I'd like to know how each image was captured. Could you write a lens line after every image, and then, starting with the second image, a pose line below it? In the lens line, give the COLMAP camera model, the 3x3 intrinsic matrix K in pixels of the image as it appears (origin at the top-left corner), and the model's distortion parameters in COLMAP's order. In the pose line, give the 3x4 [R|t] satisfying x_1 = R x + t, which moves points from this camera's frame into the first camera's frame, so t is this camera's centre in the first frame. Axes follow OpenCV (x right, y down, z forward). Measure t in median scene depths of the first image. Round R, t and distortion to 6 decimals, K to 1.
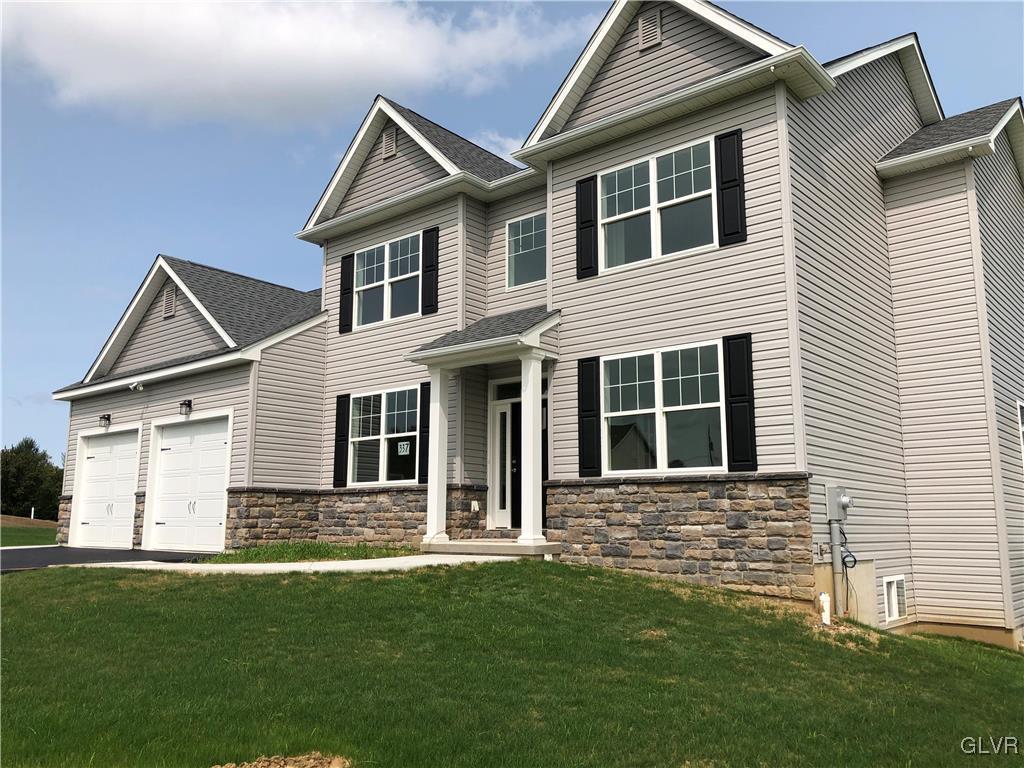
lens RADIAL K [[845.8, 0, 507.2], [0, 845.8, 388.7], [0, 0, 1]] dist [-0.039499, 0.030614]
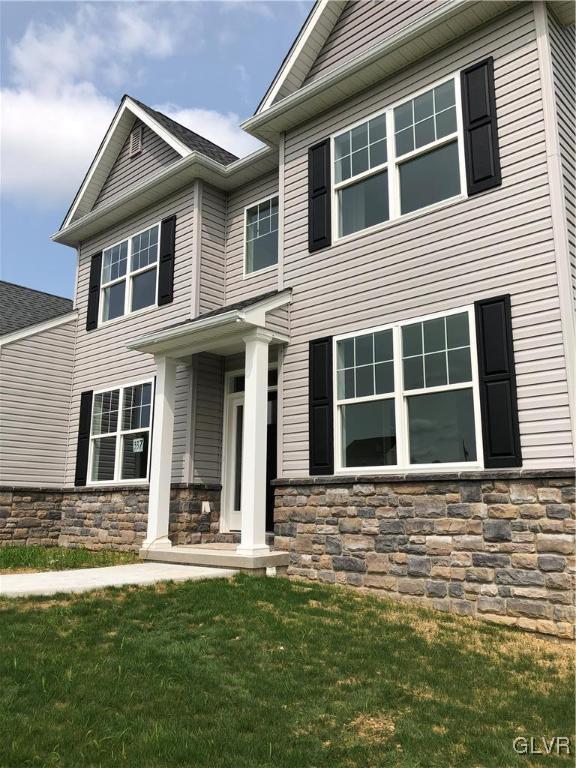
lens RADIAL K [[634.4, 0, 290.4], [0, 634.4, 379.5], [0, 0, 1]] dist [-0.039499, 0.030614]
pose [[0.999476, -0.005891, -0.031835, 0.087779], [0.004423, 0.998931, -0.046003, 0.036894], [0.032072, 0.045838, 0.998434, 0.351624]]
